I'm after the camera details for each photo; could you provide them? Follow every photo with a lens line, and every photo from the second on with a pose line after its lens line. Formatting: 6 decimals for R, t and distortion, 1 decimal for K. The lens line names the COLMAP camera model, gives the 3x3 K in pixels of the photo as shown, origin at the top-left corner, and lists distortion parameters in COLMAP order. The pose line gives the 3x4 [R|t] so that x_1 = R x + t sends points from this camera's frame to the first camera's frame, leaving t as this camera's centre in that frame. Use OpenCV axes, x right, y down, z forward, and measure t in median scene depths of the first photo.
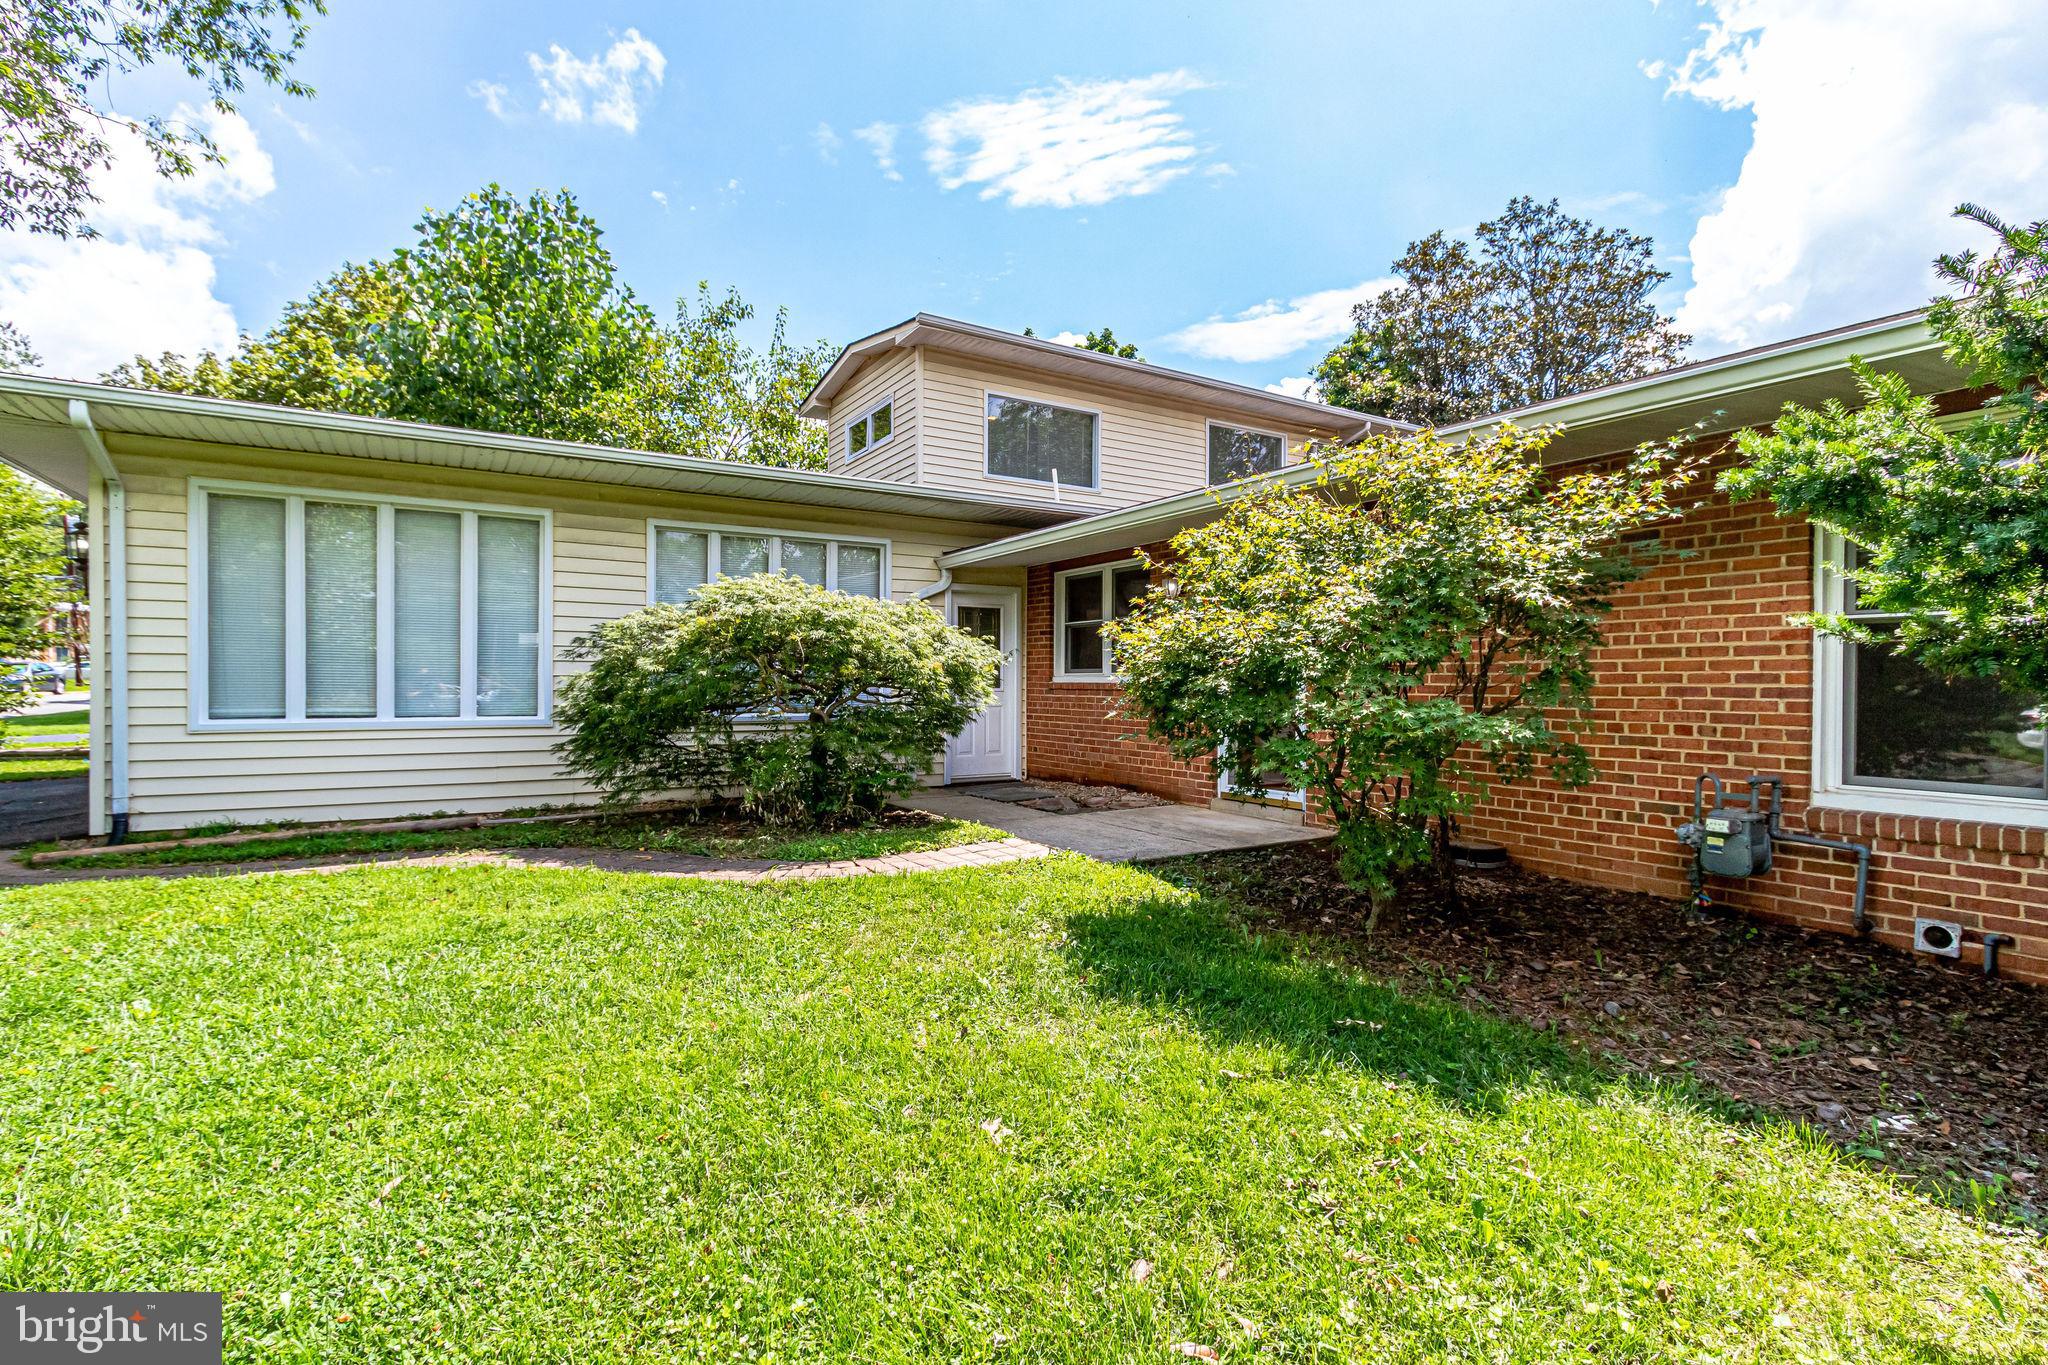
lens RADIAL K [[934.8, 0, 1023.5], [0, 934.8, 682.7], [0, 0, 1]] dist [-0.002154, 0.000105]
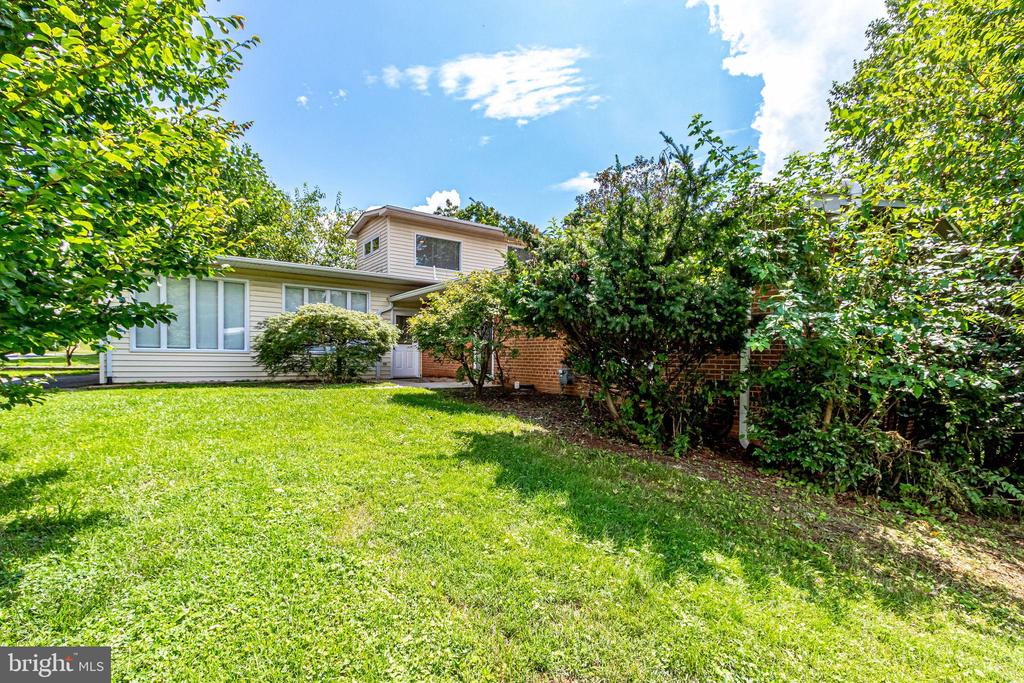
lens RADIAL K [[467.4, 0, 508.6], [0, 467.4, 373.3], [0, 0, 1]] dist [-0.002154, 0.000105]
pose [[0.997796, 0.004684, 0.066193, 0.210599], [-0.006817, 0.999464, 0.032032, 0.054783], [-0.066007, -0.032412, 0.997293, -0.516433]]
